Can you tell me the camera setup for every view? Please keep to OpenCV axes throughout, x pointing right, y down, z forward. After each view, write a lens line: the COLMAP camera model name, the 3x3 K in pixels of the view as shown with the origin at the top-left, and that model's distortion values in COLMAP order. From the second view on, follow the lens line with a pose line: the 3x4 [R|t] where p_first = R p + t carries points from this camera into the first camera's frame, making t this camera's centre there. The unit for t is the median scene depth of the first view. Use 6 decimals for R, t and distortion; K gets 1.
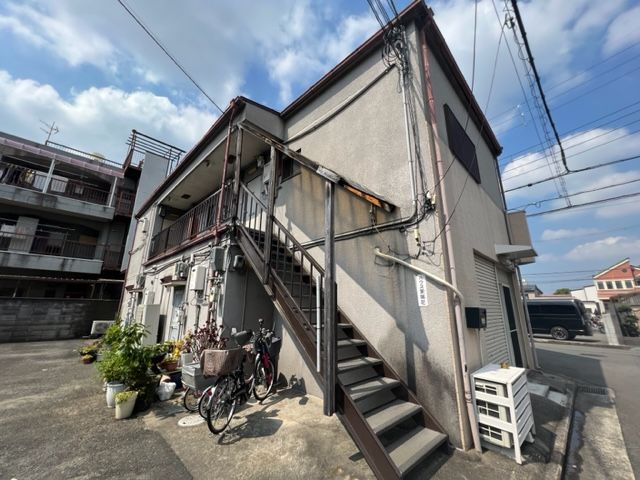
lens RADIAL K [[253.2, 0, 324.0], [0, 253.2, 239.4], [0, 0, 1]] dist [0.000695, 0.000256]
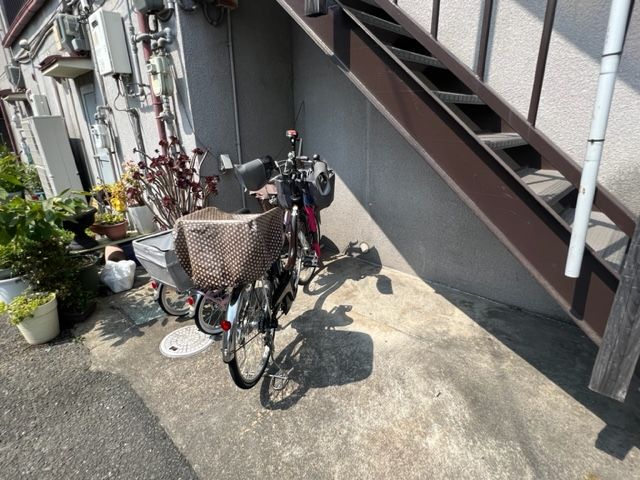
lens RADIAL K [[337.7, 0, 320.0], [0, 337.7, 240.0], [0, 0, 1]] dist [-0.012991, 0.001509]
pose [[0.999506, -0.029949, 0.009576, -0.204302], [0.019830, 0.836757, 0.547215, 0.158084], [-0.024401, -0.546755, 0.836937, 0.427033]]
